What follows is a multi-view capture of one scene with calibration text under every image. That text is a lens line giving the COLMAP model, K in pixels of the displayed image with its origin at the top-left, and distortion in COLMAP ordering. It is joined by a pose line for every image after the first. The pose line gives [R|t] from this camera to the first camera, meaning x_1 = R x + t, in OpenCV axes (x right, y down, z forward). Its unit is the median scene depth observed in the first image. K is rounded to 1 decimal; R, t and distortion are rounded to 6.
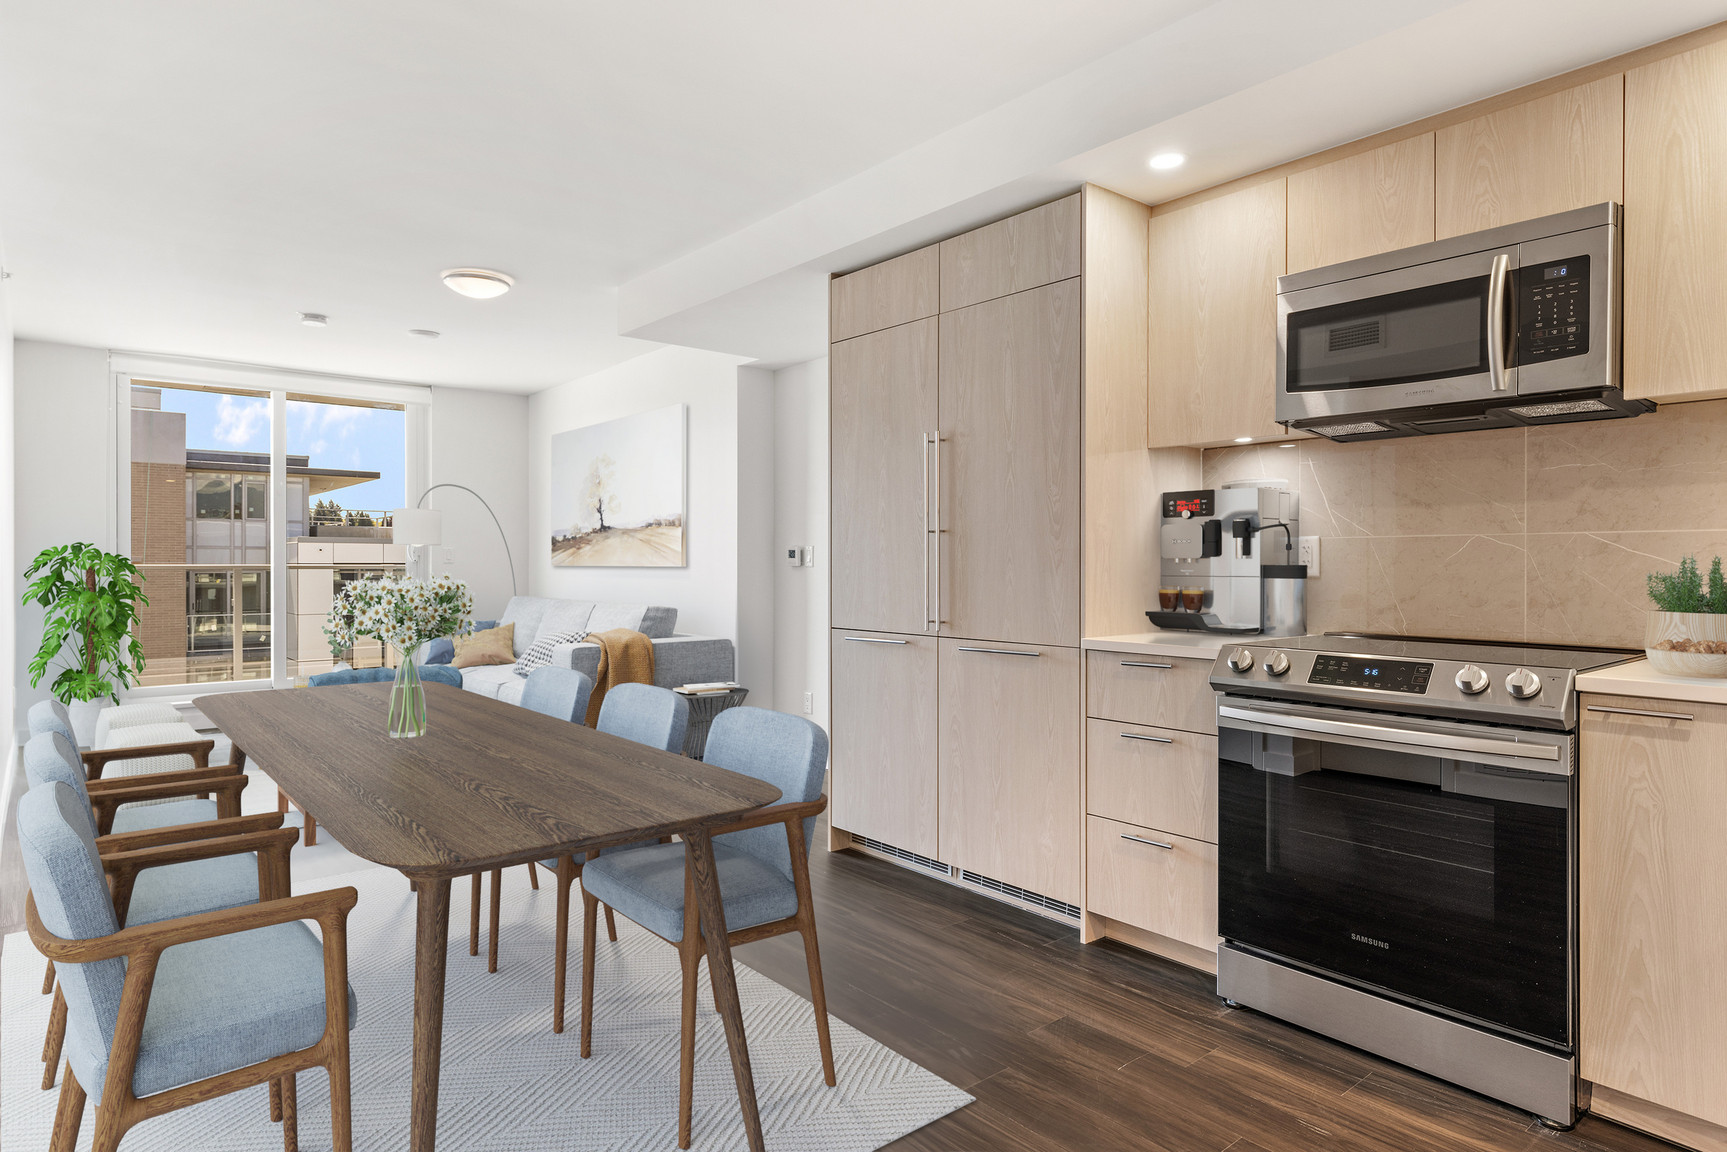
lens RADIAL K [[988.2, 0, 863.5], [0, 988.2, 576.0], [0, 0, 1]] dist [-0.000564, -0.000258]
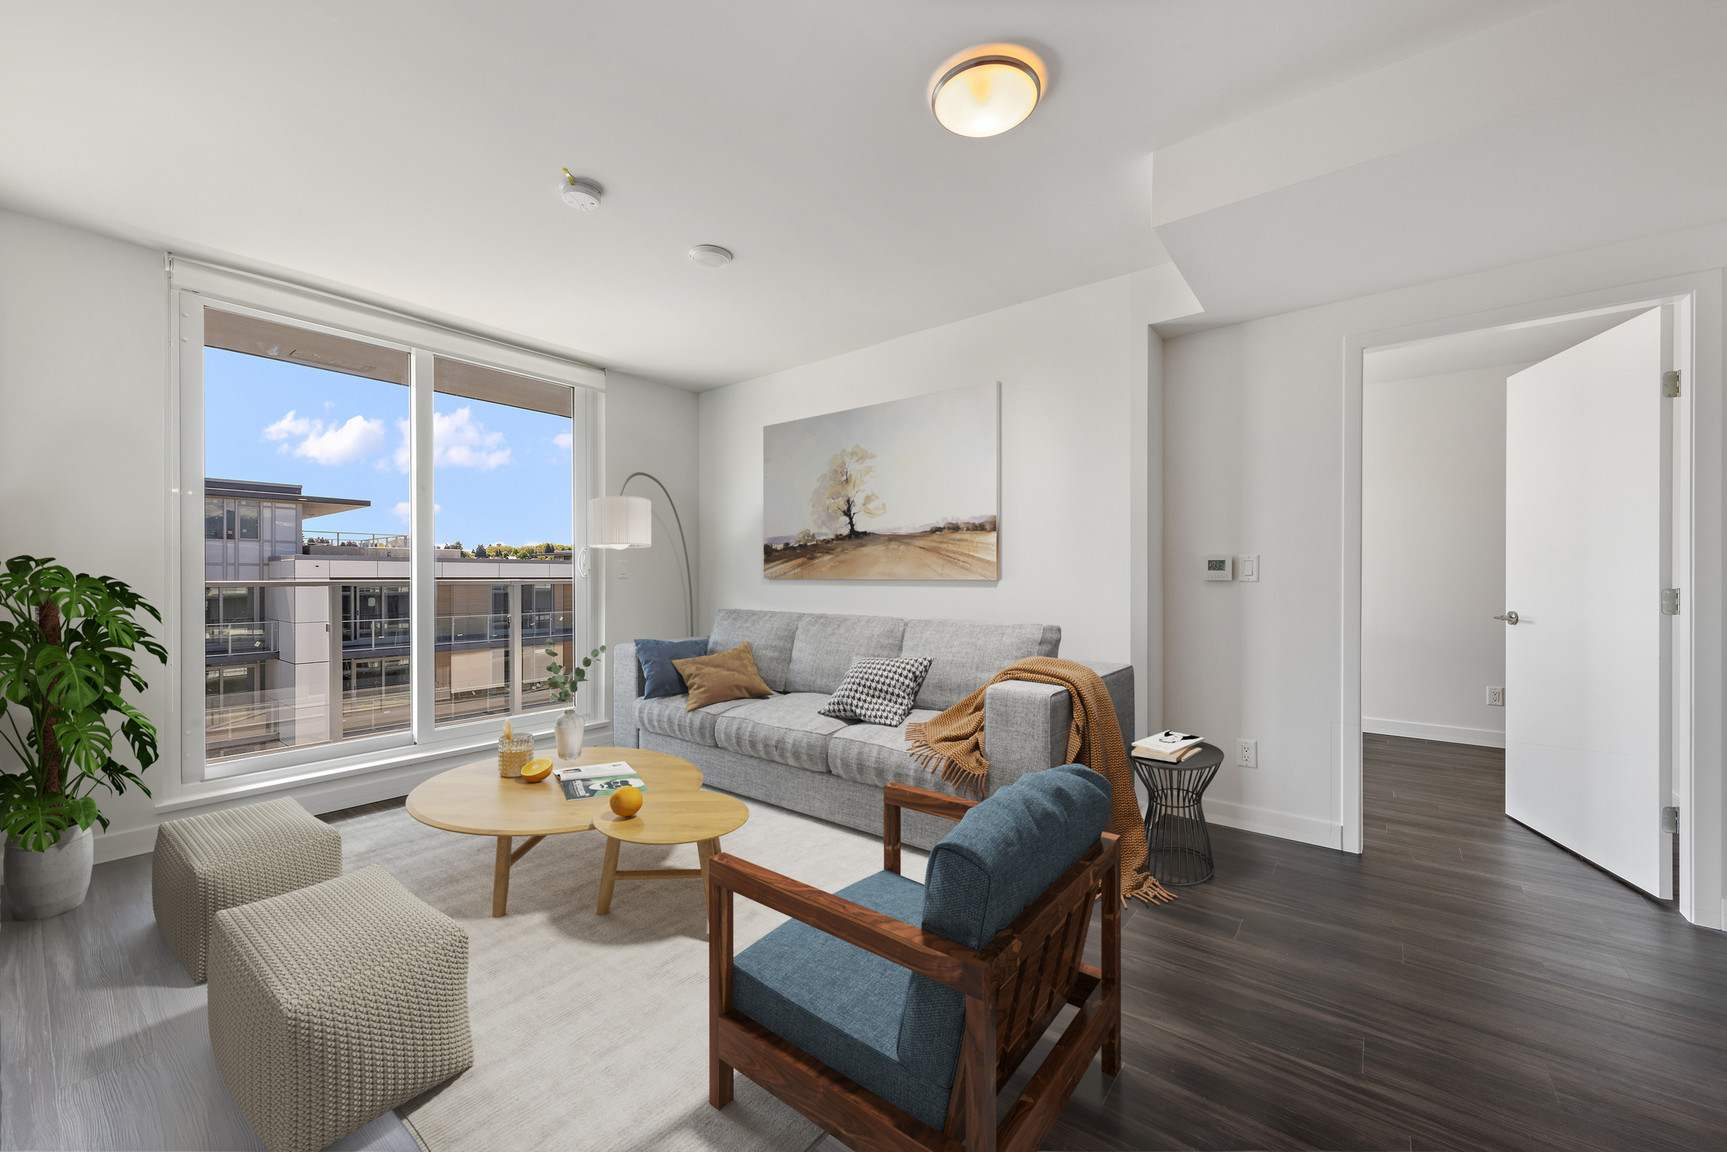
lens RADIAL K [[592.1, 0, 863.5], [0, 592.1, 576.0], [0, 0, 1]] dist [0.000048, -0.006411]
pose [[0.962107, -0.015440, 0.272233, -0.394713], [0.016046, 0.999871, 0.000000, -0.013275], [-0.272198, 0.004369, 0.962231, 0.519005]]
